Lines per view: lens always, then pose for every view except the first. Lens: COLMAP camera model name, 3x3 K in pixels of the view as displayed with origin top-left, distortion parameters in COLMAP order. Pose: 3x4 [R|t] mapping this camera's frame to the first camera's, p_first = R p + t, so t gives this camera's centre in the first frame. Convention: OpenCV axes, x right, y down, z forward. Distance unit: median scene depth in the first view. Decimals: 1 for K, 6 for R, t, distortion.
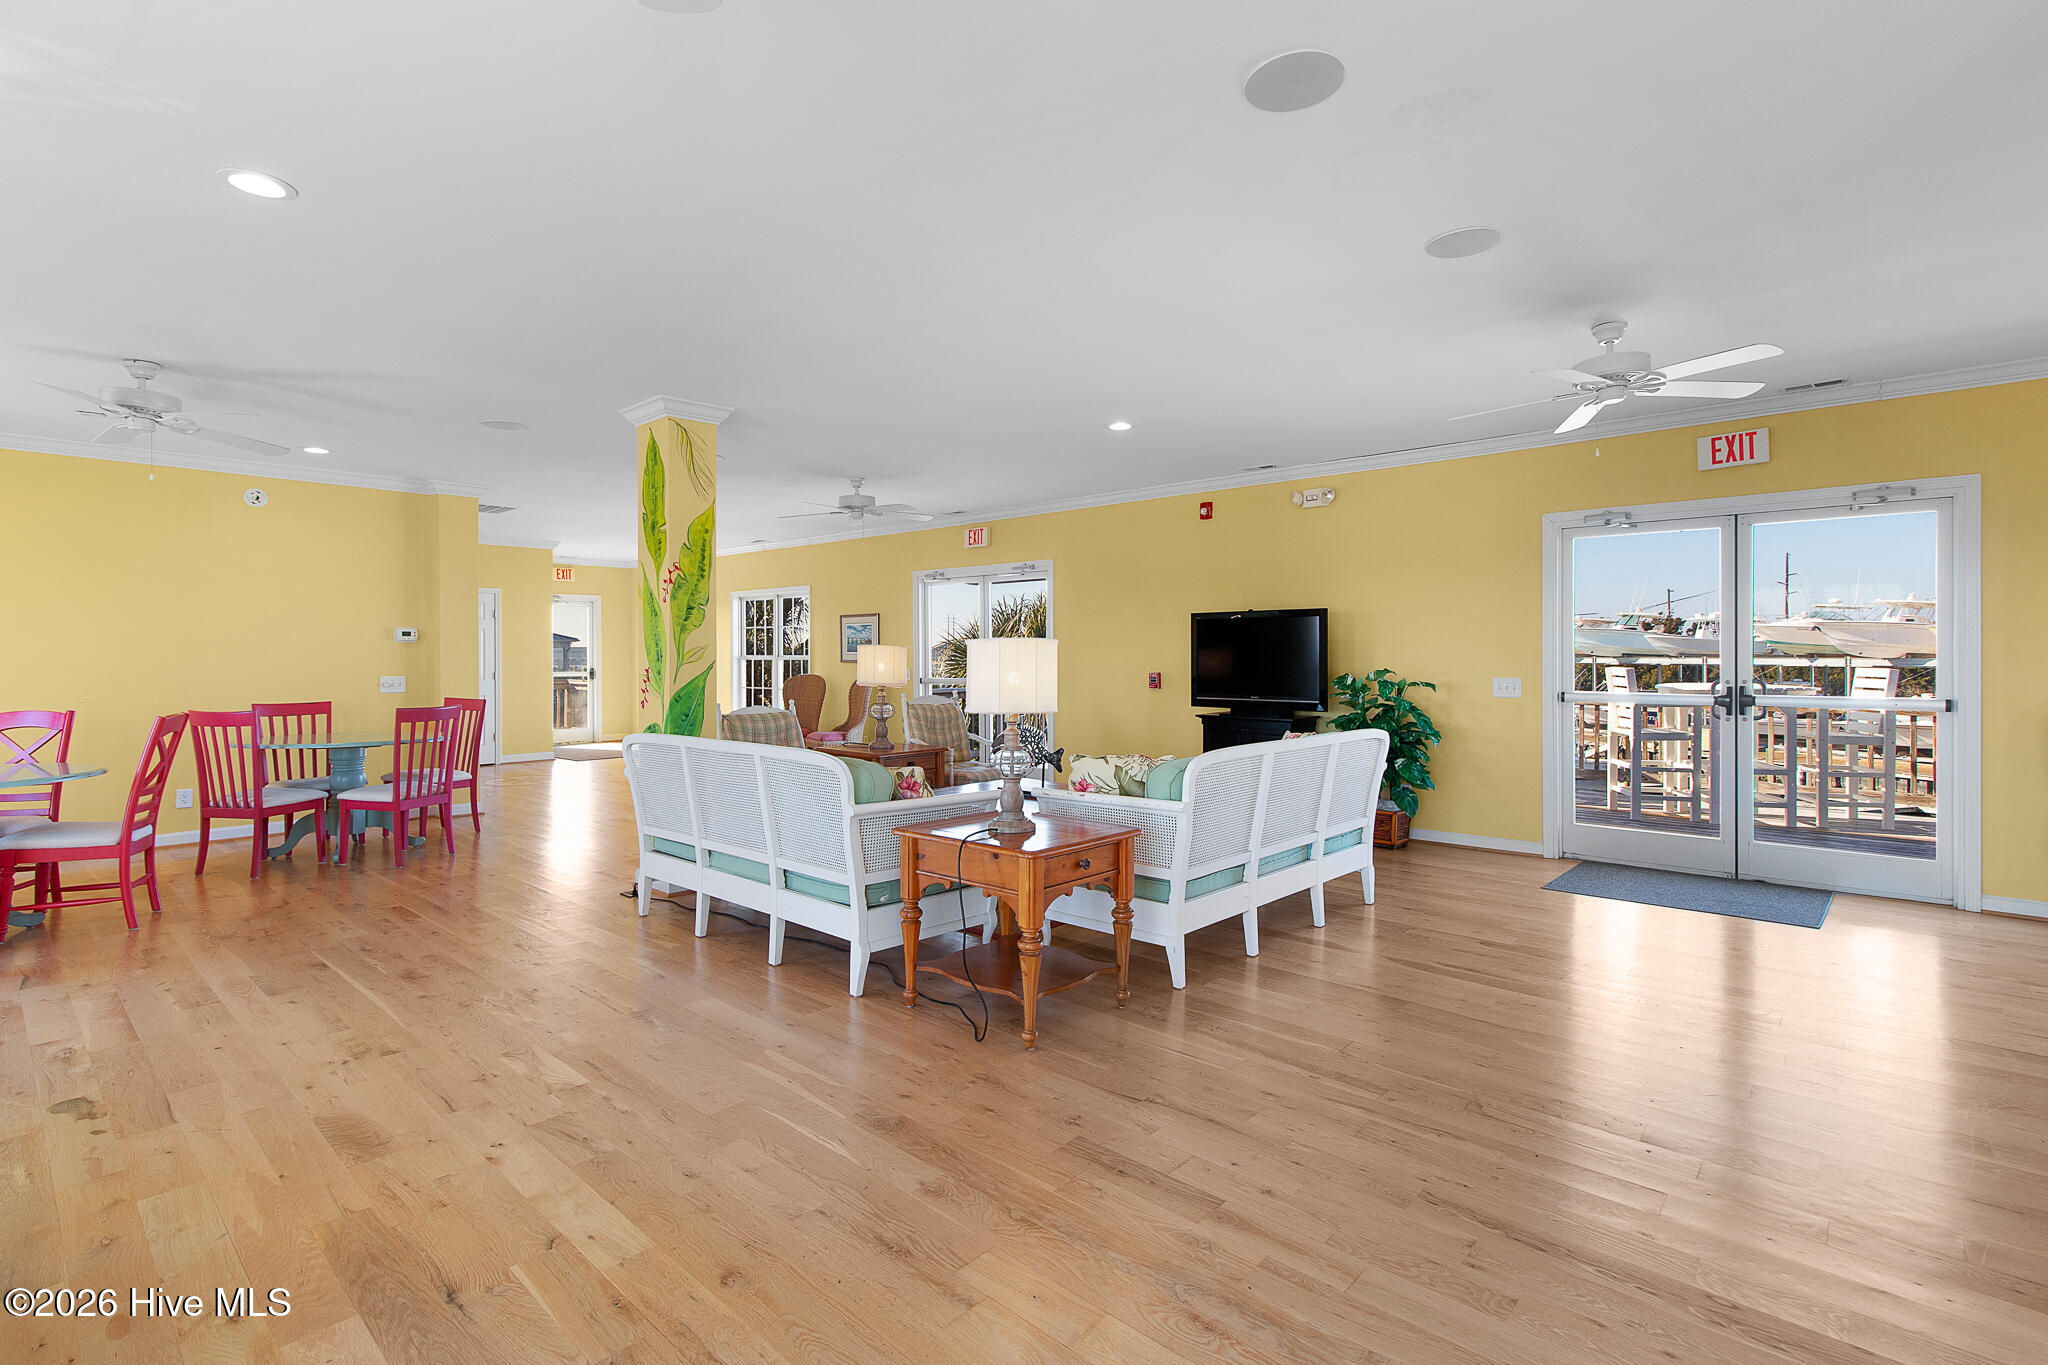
lens RADIAL K [[951.3, 0, 1020.6], [0, 951.3, 670.7], [0, 0, 1]] dist [-0.003210, -0.001587]
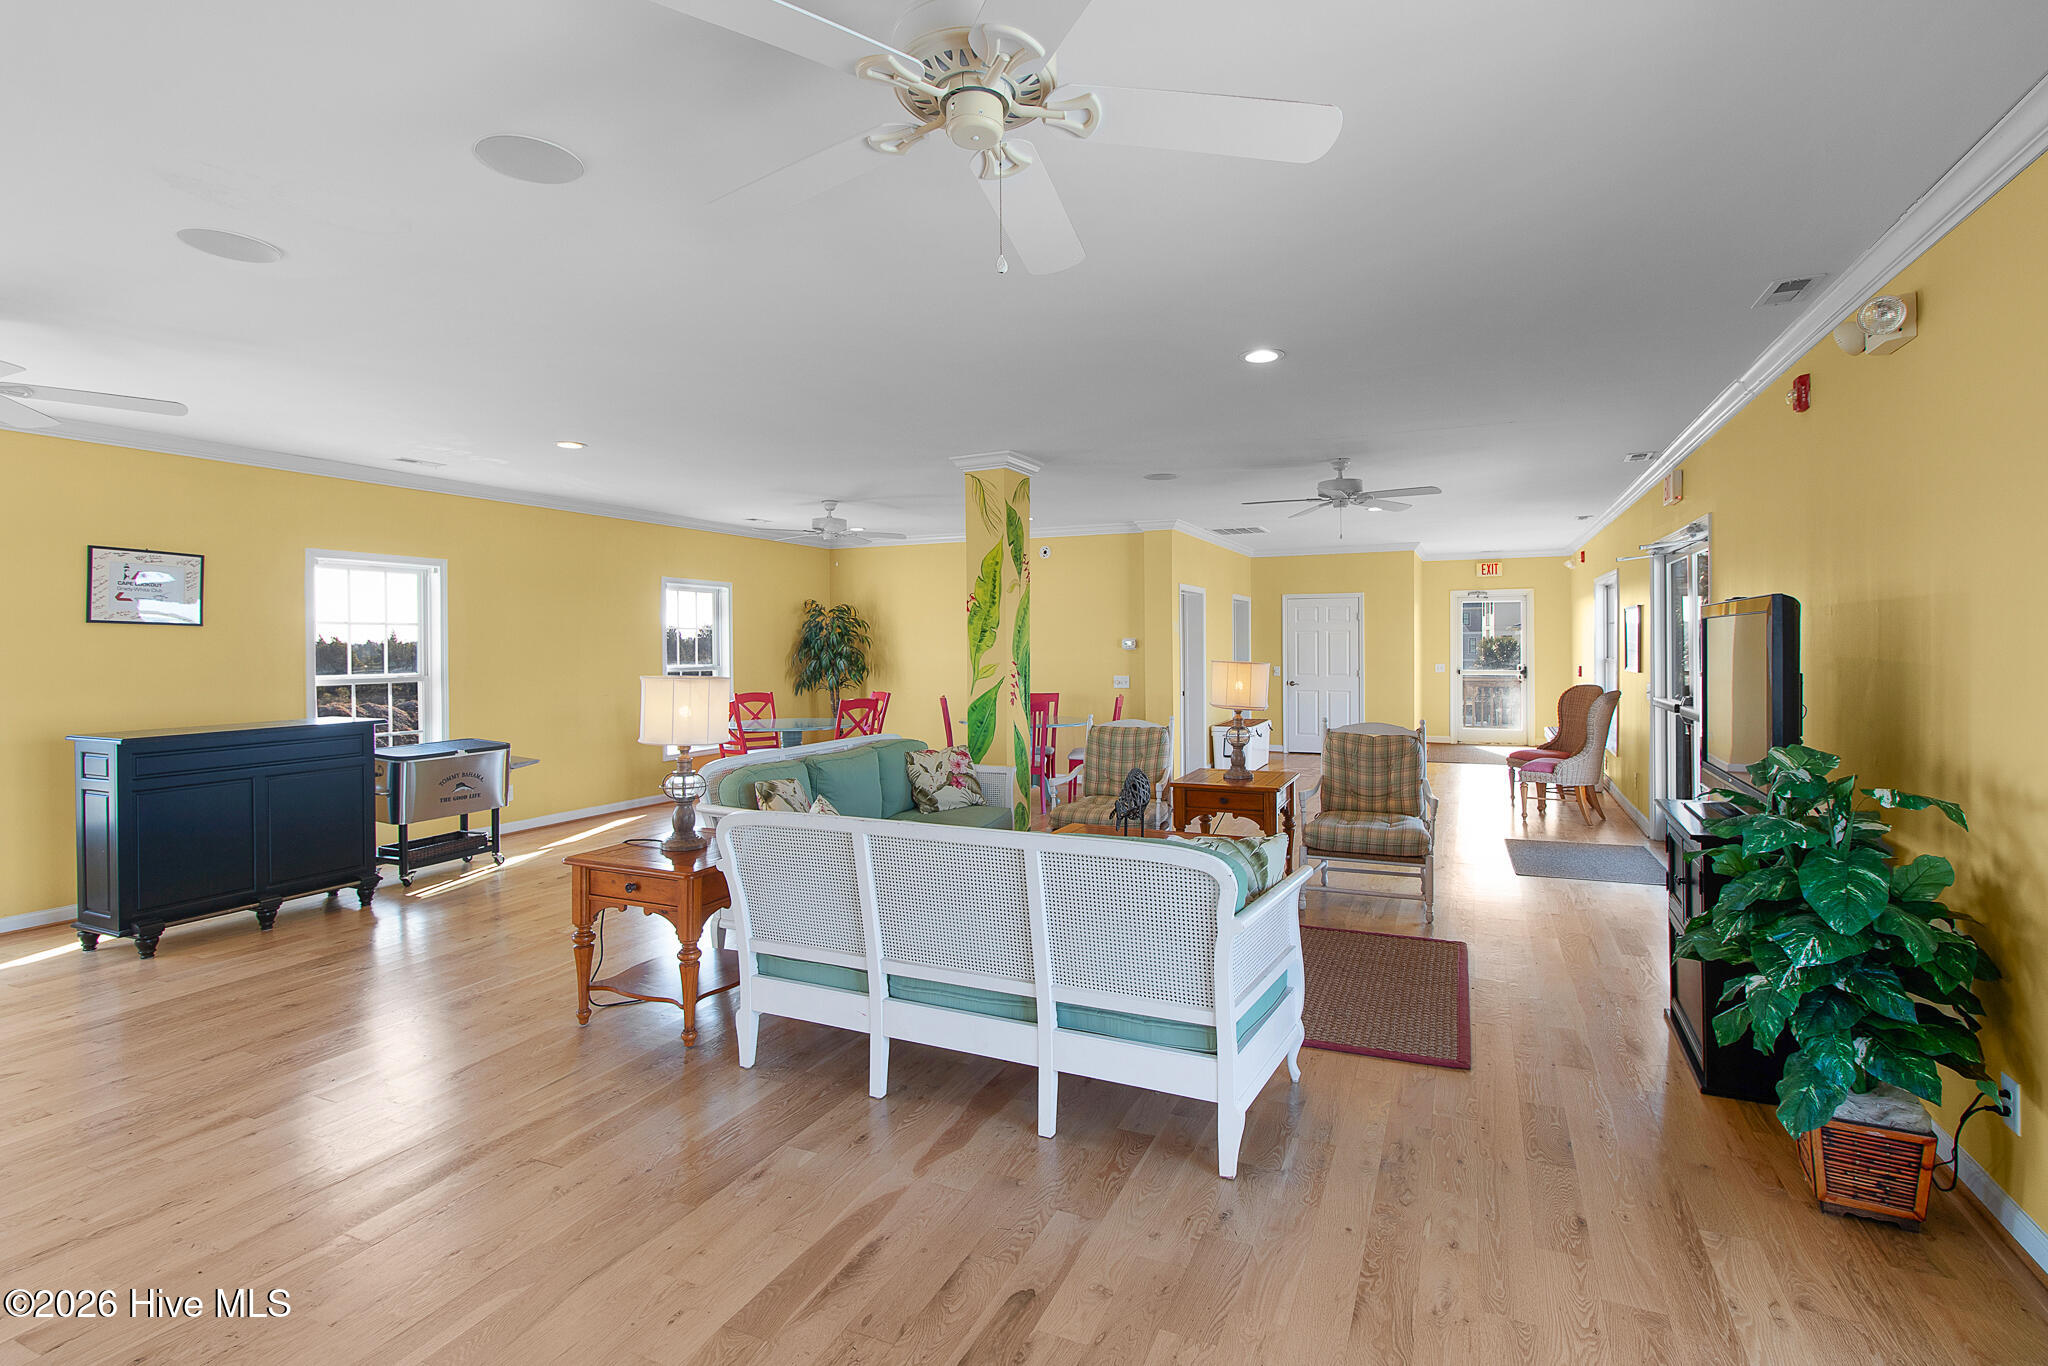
lens RADIAL K [[937.1, 0, 1028.9], [0, 937.1, 665.1], [0, 0, 1]] dist [0.000802, -0.000128]
pose [[0.336995, 0.019881, -0.941297, 0.760799], [-0.010589, 0.999794, 0.017325, -0.045018], [0.941447, 0.004128, 0.337136, 0.667089]]
